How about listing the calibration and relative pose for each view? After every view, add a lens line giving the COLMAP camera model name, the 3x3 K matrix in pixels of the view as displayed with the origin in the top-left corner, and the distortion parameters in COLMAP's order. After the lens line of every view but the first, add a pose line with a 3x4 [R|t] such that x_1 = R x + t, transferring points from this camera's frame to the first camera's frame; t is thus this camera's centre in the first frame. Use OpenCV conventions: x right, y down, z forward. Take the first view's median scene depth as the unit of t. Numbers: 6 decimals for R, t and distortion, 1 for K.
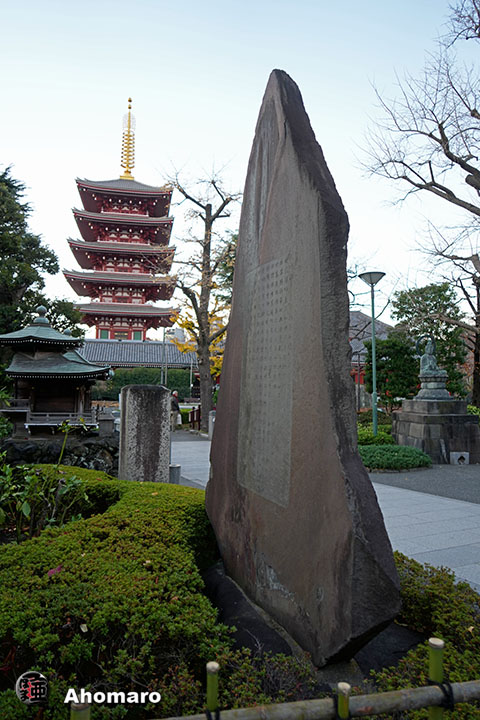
lens RADIAL K [[482.4, 0, 240.0], [0, 482.4, 360.0], [0, 0, 1]] dist [-0.027360, -0.000445]
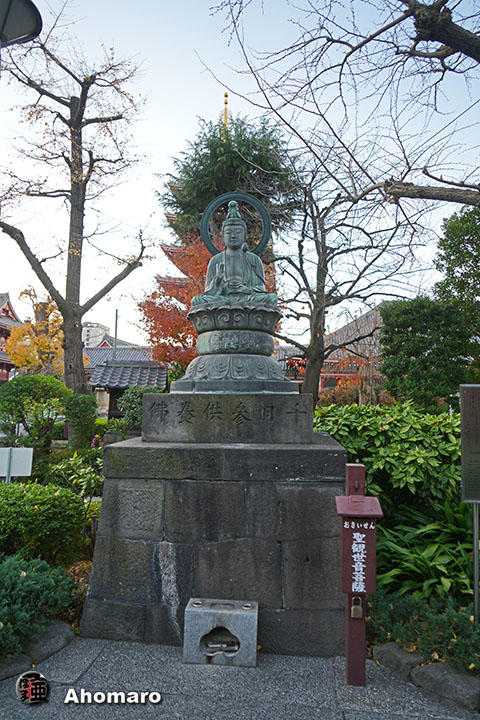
lens RADIAL K [[482.4, 0, 240.0], [0, 482.4, 360.0], [0, 0, 1]] dist [-0.027360, -0.000445]
pose [[0.950114, -0.028499, -0.310598, 0.531833], [0.021288, 0.999420, -0.026581, 0.074780], [0.311175, 0.018643, 0.950170, 0.753696]]
